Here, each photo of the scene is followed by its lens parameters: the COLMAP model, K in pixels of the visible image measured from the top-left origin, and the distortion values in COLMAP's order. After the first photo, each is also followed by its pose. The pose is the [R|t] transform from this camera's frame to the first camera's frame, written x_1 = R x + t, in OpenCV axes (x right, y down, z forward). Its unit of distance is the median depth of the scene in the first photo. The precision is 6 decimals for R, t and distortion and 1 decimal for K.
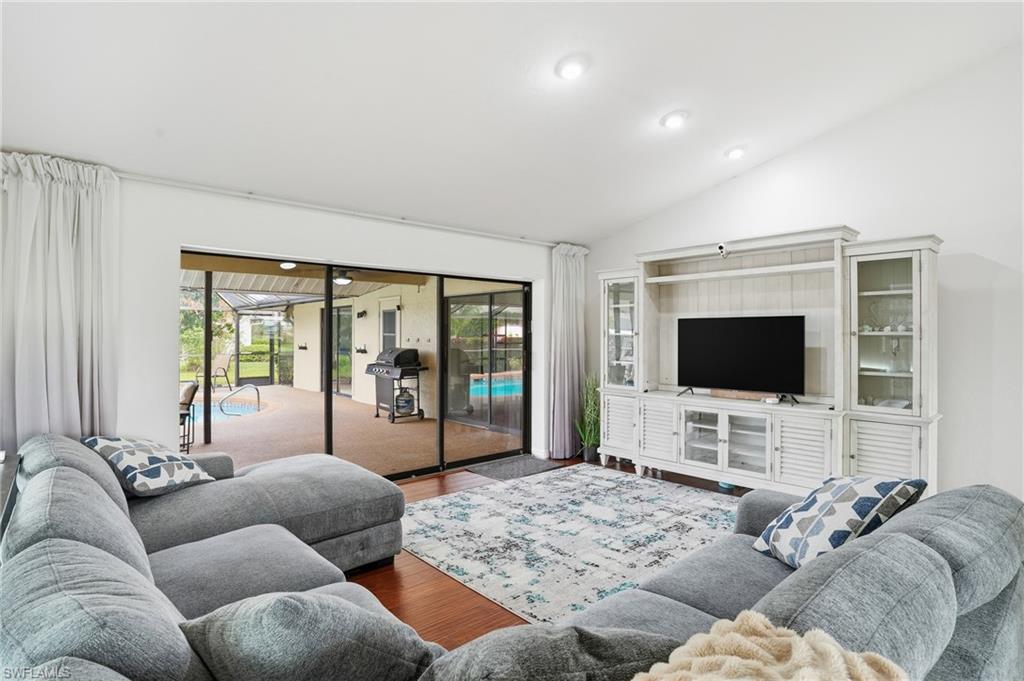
lens RADIAL K [[532.8, 0, 517.4], [0, 532.8, 338.6], [0, 0, 1]] dist [-0.068984, 0.027875]
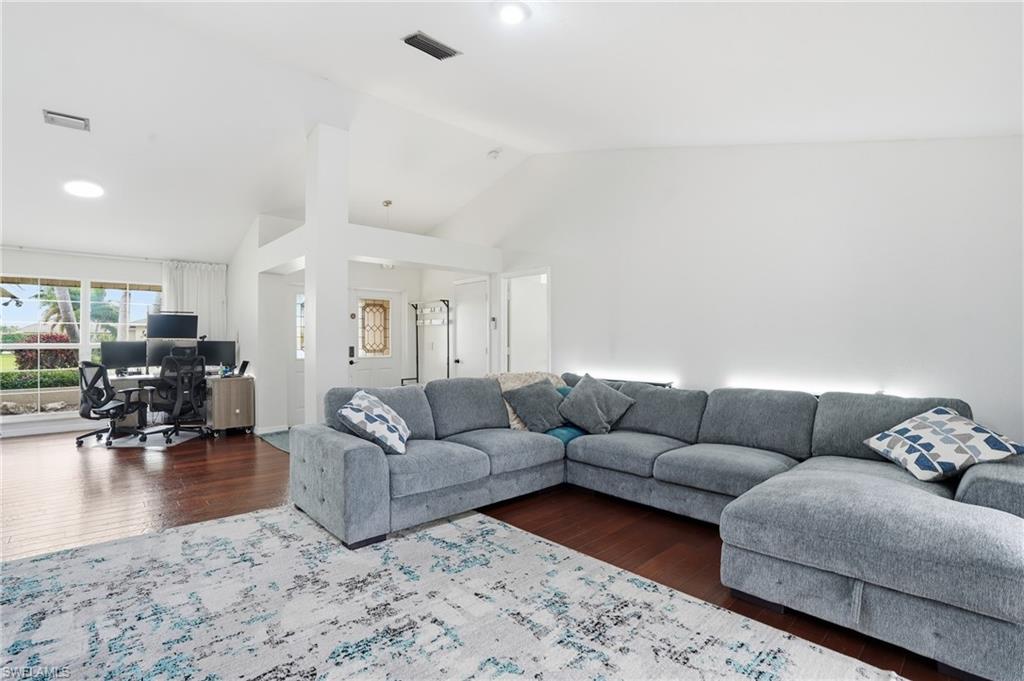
lens RADIAL K [[478.3, 0, 510.5], [0, 478.3, 337.7], [0, 0, 1]] dist [-0.070150, 0.025291]
pose [[-0.999987, -0.003234, -0.003931, 0.069180], [-0.003242, 0.999993, 0.002074, 0.024426], [0.003924, 0.002087, -0.999990, 1.152390]]
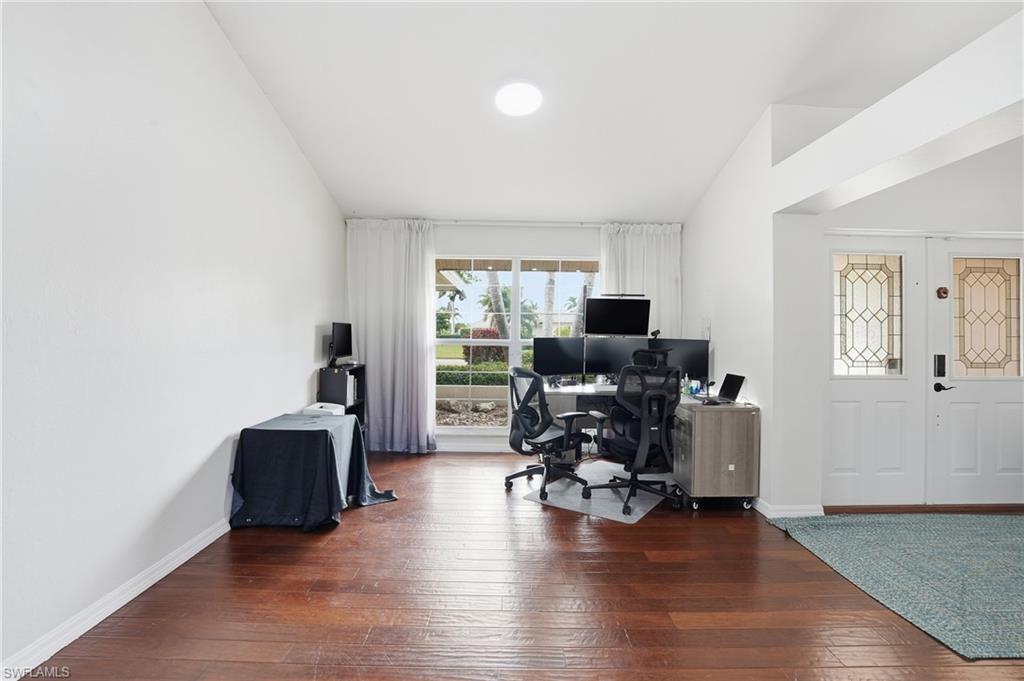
lens RADIAL K [[483.6, 0, 513.3], [0, 483.6, 336.4], [0, 0, 1]] dist [-0.067183, 0.025224]
pose [[-0.743483, -0.016227, 0.668558, 0.600107], [-0.012478, 0.999868, 0.010392, 0.029693], [-0.668638, -0.000616, -0.743587, 0.600977]]
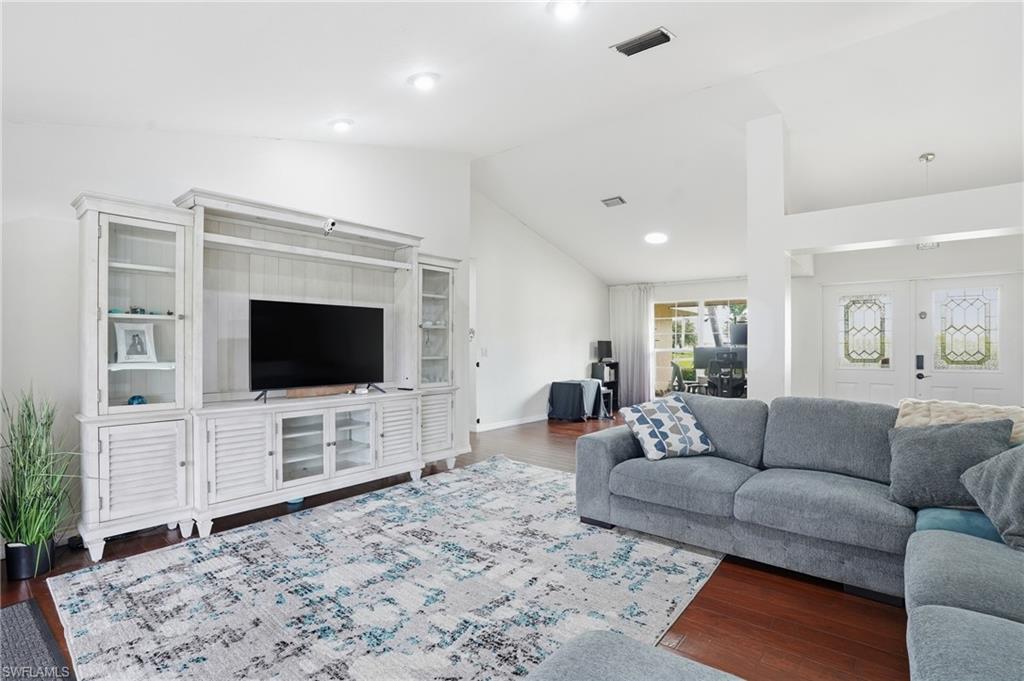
lens RADIAL K [[483.6, 0, 513.3], [0, 483.6, 336.4], [0, 0, 1]] dist [-0.067183, 0.025224]
pose [[-0.148360, 0.013995, 0.988834, -0.427768], [0.002182, 0.999902, -0.013824, 0.024850], [-0.988931, 0.000106, -0.148376, 0.773387]]
